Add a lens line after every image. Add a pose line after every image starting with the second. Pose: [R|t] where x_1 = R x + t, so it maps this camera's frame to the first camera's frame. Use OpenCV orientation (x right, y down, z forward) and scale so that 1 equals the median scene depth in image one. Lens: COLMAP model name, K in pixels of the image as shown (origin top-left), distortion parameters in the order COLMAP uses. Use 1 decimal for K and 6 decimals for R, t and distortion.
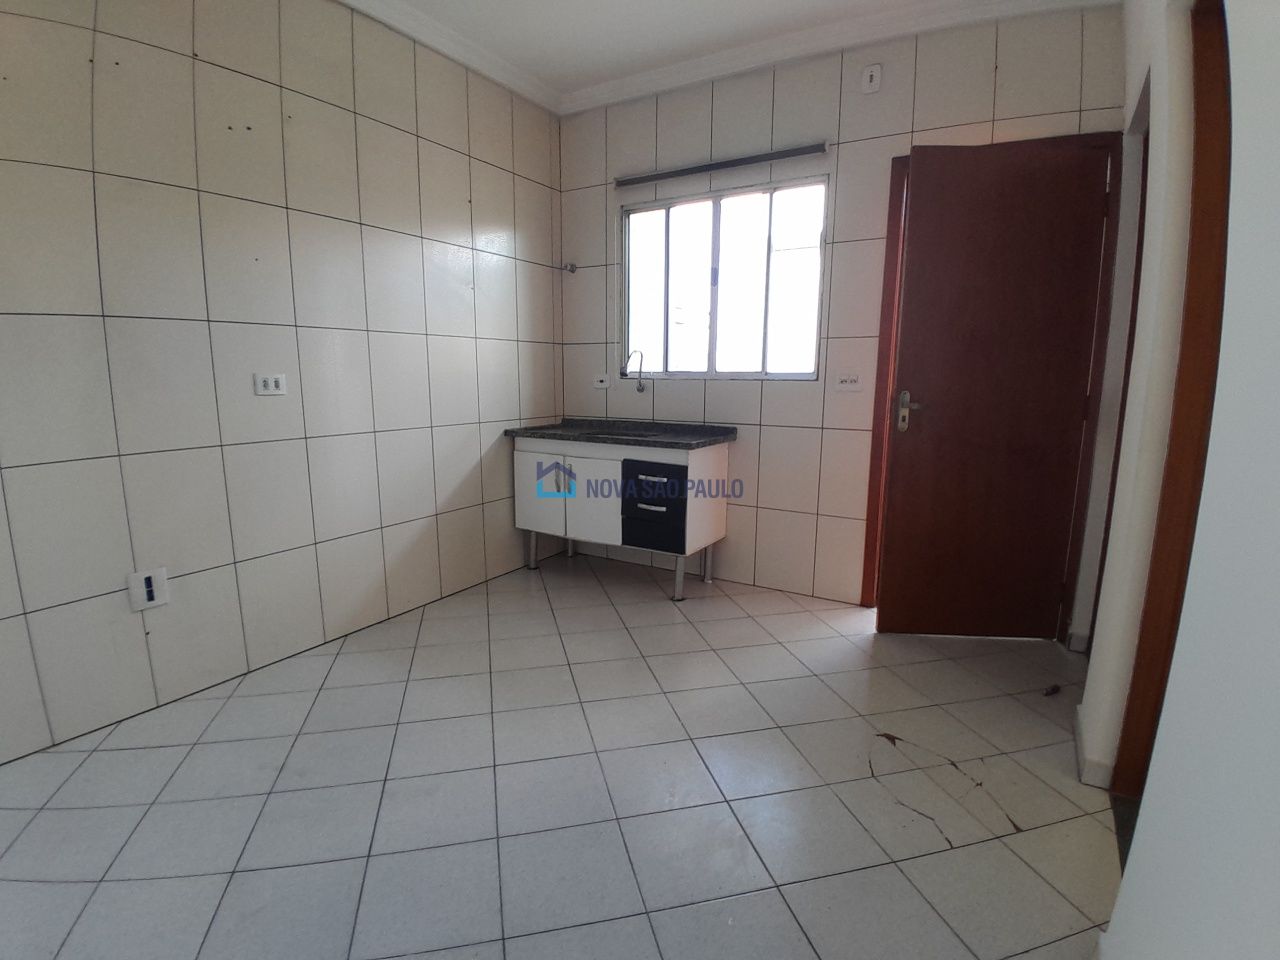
lens RADIAL K [[629.6, 0, 633.1], [0, 629.6, 486.9], [0, 0, 1]] dist [0.003941, -0.045132]
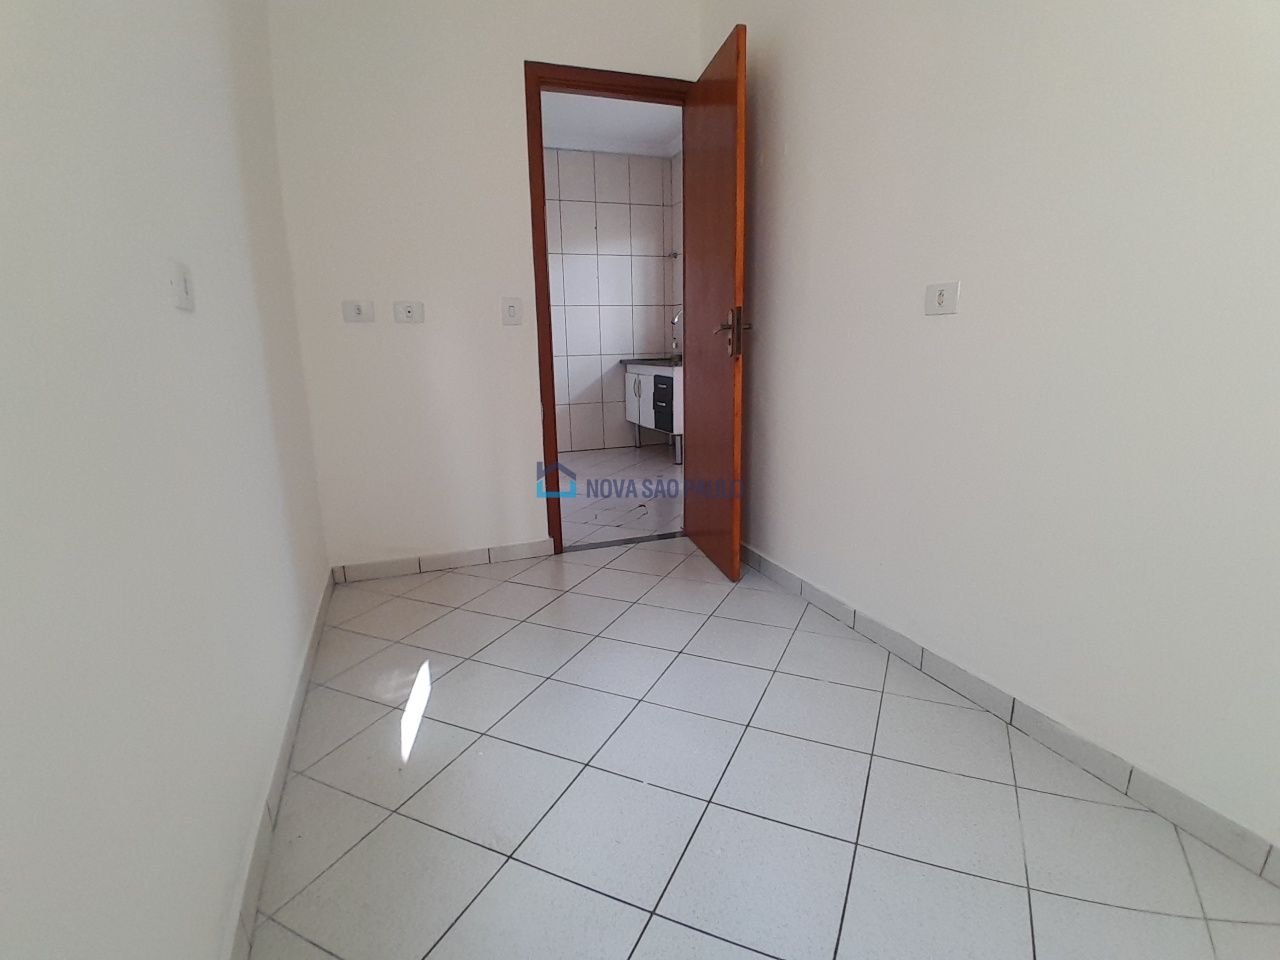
lens RADIAL K [[629.6, 0, 633.1], [0, 629.6, 486.9], [0, 0, 1]] dist [0.003941, -0.045132]
pose [[0.780978, 0.114706, -0.613935, 0.965741], [-0.083533, 0.993342, 0.079333, 0.119084], [0.618947, -0.010673, 0.785360, -0.327816]]
